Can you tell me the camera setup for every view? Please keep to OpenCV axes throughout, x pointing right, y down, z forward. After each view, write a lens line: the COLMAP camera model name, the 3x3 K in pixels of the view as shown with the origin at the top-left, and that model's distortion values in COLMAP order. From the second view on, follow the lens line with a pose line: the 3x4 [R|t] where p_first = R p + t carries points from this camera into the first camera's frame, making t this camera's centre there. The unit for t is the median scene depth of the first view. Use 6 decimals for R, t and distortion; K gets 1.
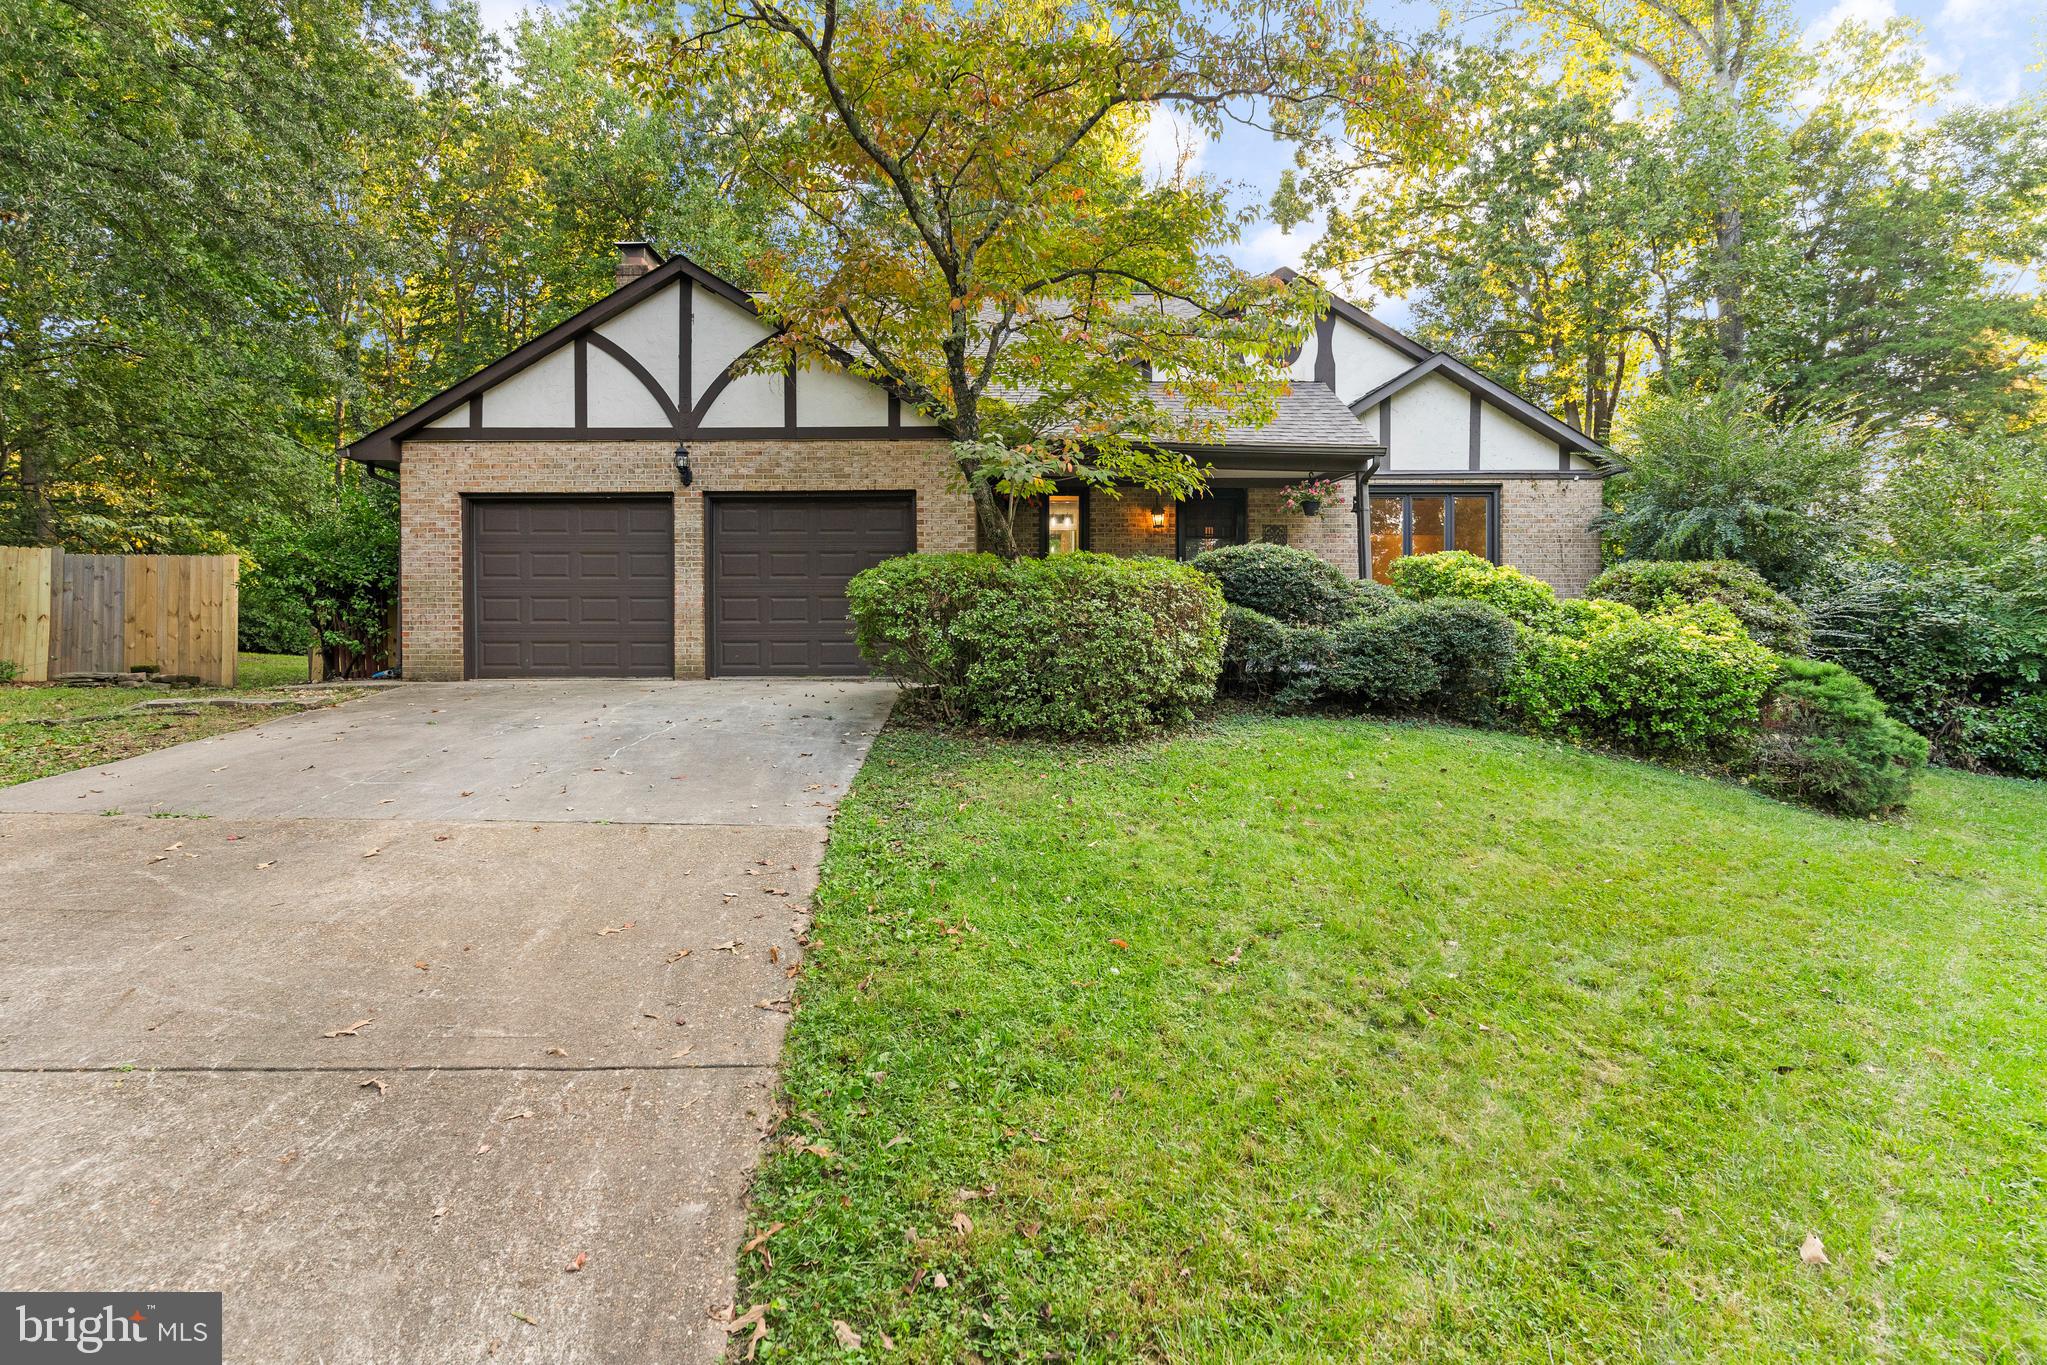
lens RADIAL K [[982.6, 0, 1086.9], [0, 982.6, 643.0], [0, 0, 1]] dist [-0.002164, -0.000028]
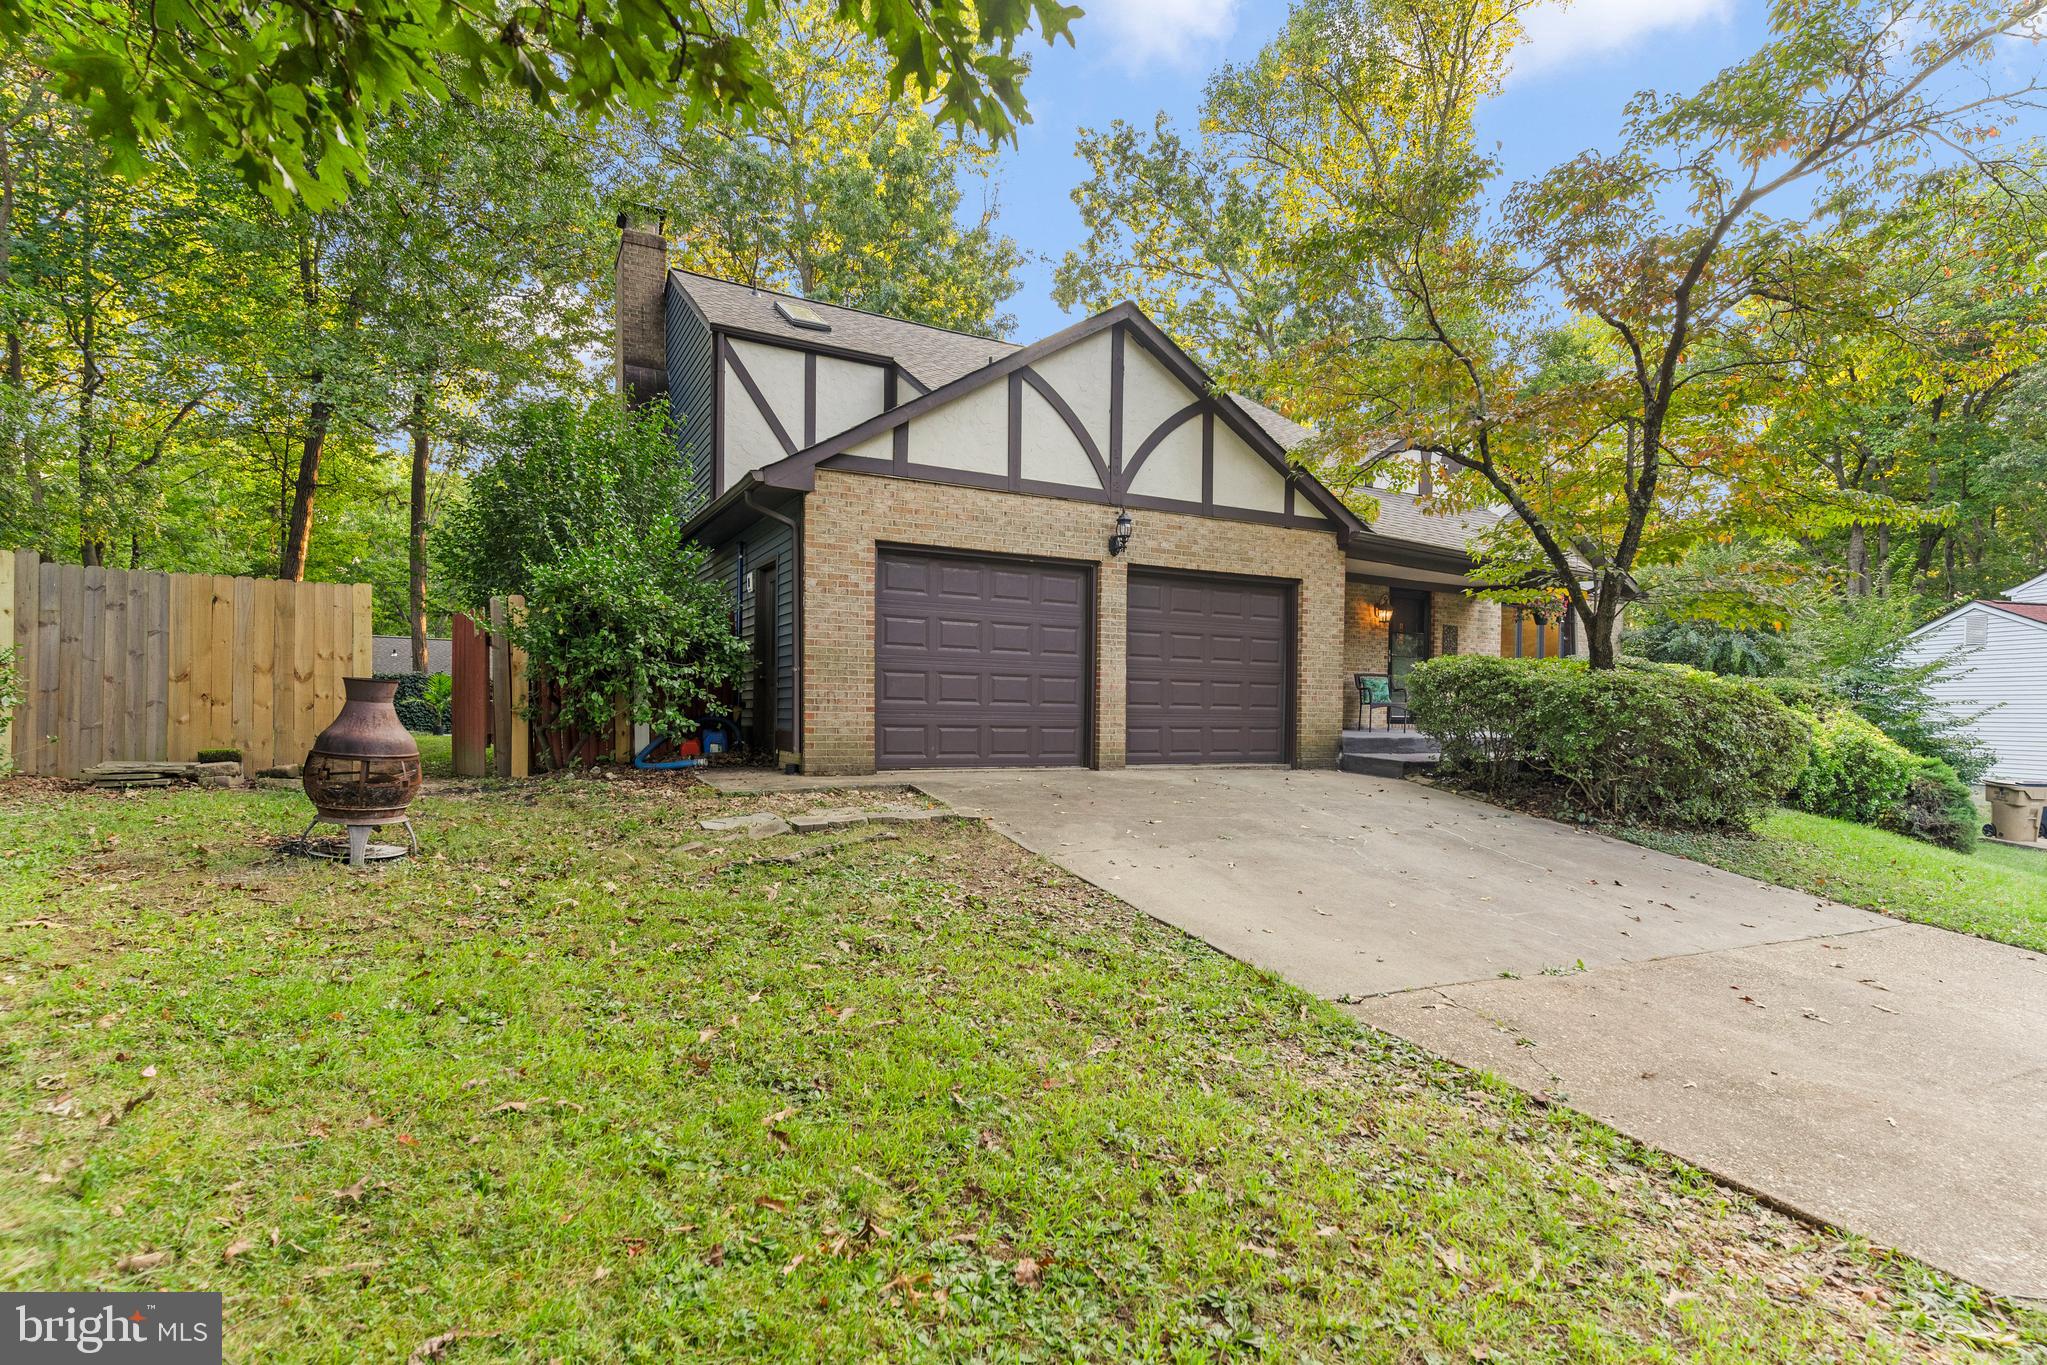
lens RADIAL K [[982.6, 0, 1031.3], [0, 982.6, 693.7], [0, 0, 1]] dist [-0.002164, -0.000028]
pose [[0.889094, 0.022590, 0.457166, -0.886433], [-0.026402, 0.999649, 0.001952, -0.032397], [-0.456962, -0.013805, 0.889379, 0.225636]]
